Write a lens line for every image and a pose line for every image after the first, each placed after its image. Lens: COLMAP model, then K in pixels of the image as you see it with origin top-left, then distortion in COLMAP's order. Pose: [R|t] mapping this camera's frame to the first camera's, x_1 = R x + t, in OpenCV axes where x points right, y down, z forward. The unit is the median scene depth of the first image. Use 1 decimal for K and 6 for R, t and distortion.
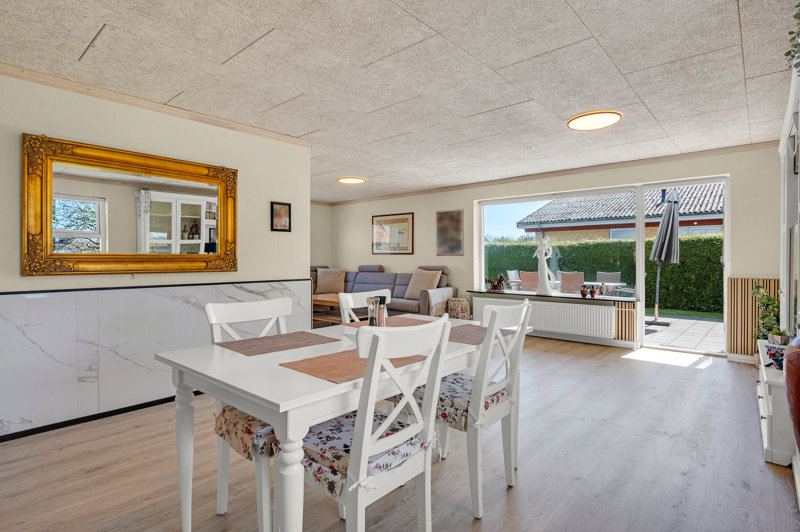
lens RADIAL K [[414.7, 0, 404.5], [0, 414.7, 263.1], [0, 0, 1]] dist [-0.004726, -0.000411]
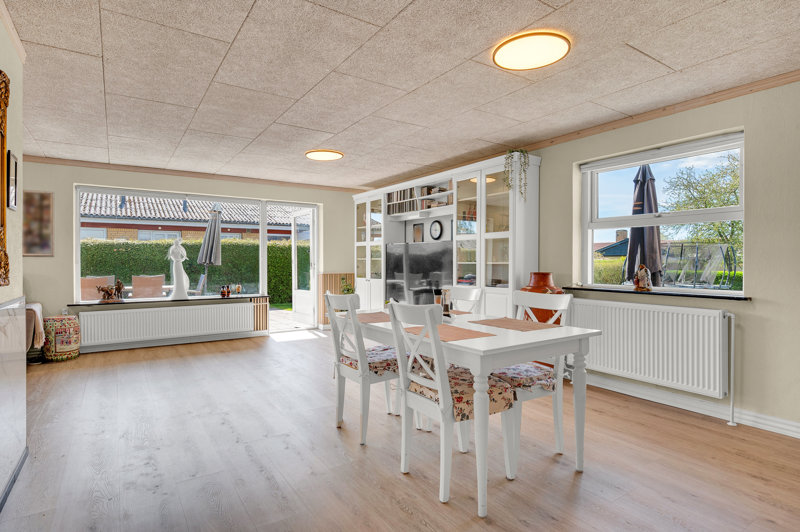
lens RADIAL K [[414.7, 0, 406.3], [0, 414.7, 262.2], [0, 0, 1]] dist [-0.004726, -0.000411]
pose [[0.252753, -0.006786, 0.967507, -0.447241], [0.007029, 0.999962, 0.005178, -0.009600], [-0.967505, 0.005492, 0.252791, 0.262484]]
